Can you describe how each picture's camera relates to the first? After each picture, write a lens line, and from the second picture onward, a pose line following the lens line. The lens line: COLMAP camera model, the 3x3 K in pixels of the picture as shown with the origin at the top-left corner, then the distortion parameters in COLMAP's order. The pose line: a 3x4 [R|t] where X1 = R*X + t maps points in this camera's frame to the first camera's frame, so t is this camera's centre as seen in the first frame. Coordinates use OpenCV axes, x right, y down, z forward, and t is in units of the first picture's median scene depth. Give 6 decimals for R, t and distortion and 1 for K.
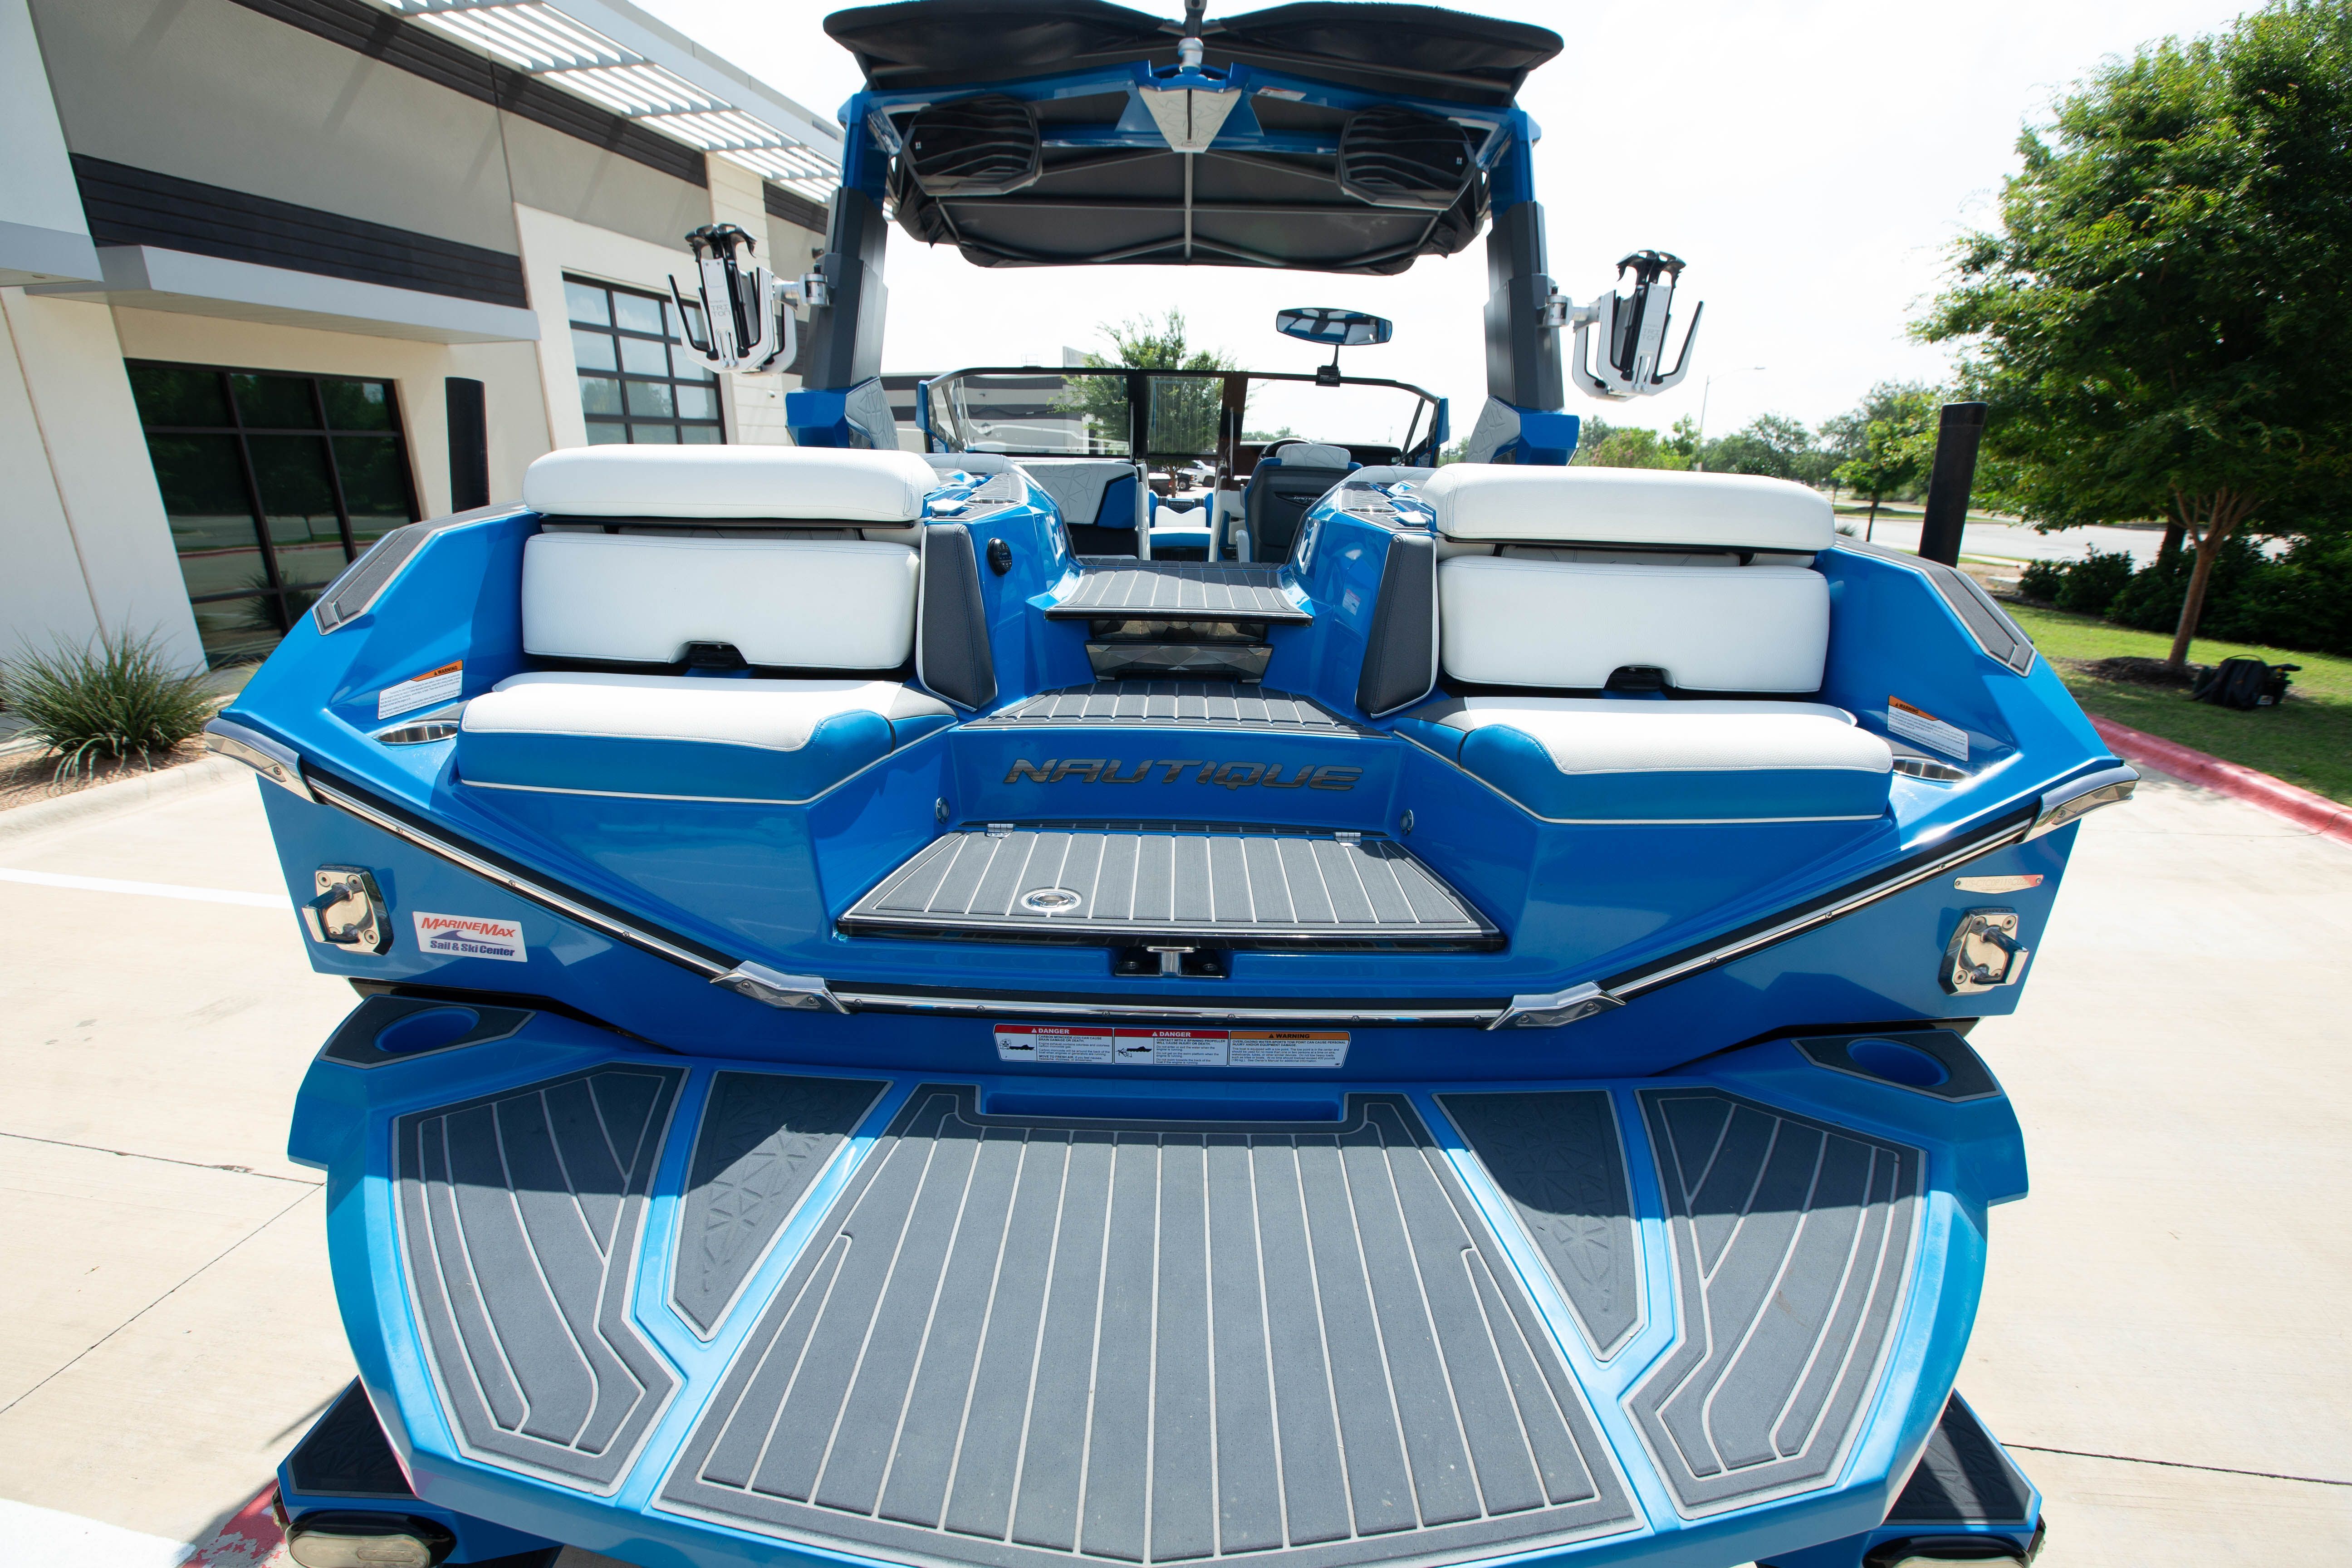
lens RADIAL K [[1056.3, 0, 1189.5], [0, 1056.3, 797.4], [0, 0, 1]] dist [-0.046711, 0.013101]
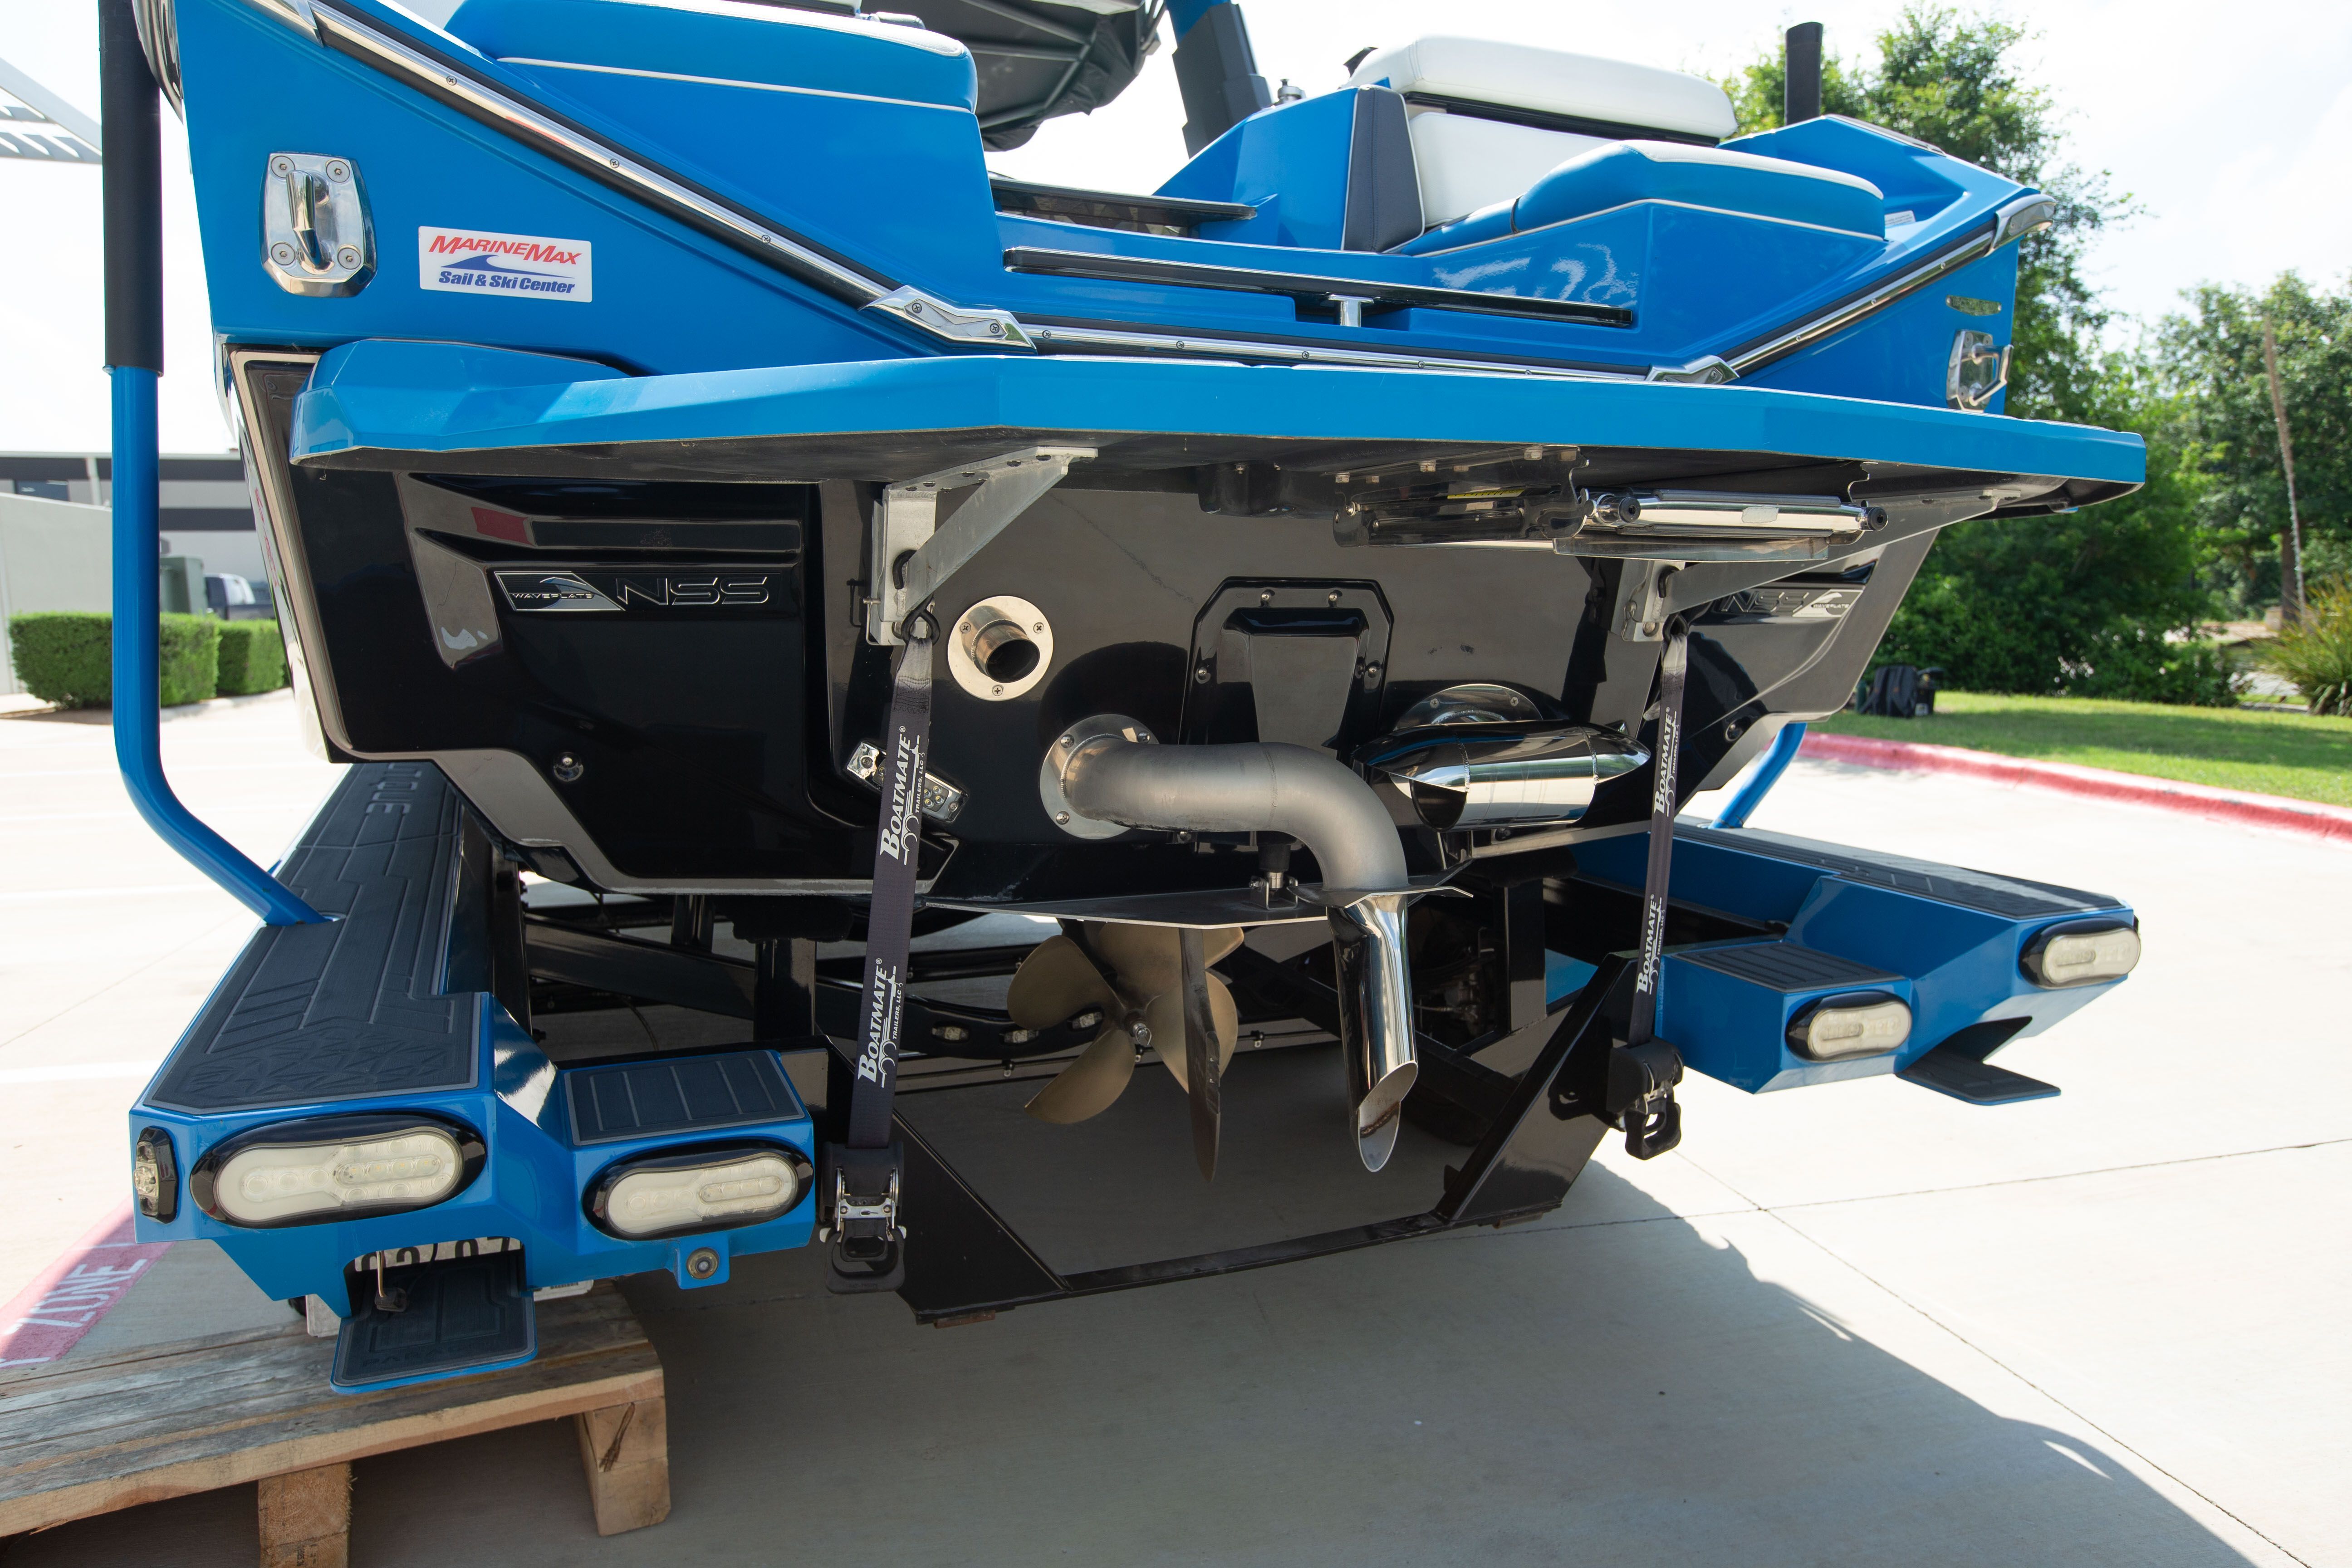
lens RADIAL K [[1551.4, 0, 1175.9], [0, 1551.4, 789.6], [0, 0, 1]] dist [0.004689, -0.001305]
pose [[0.922488, -0.073942, 0.378878, -0.701921], [0.144006, 0.976550, -0.160039, 0.752791], [-0.358159, 0.202195, 0.911504, -0.118517]]
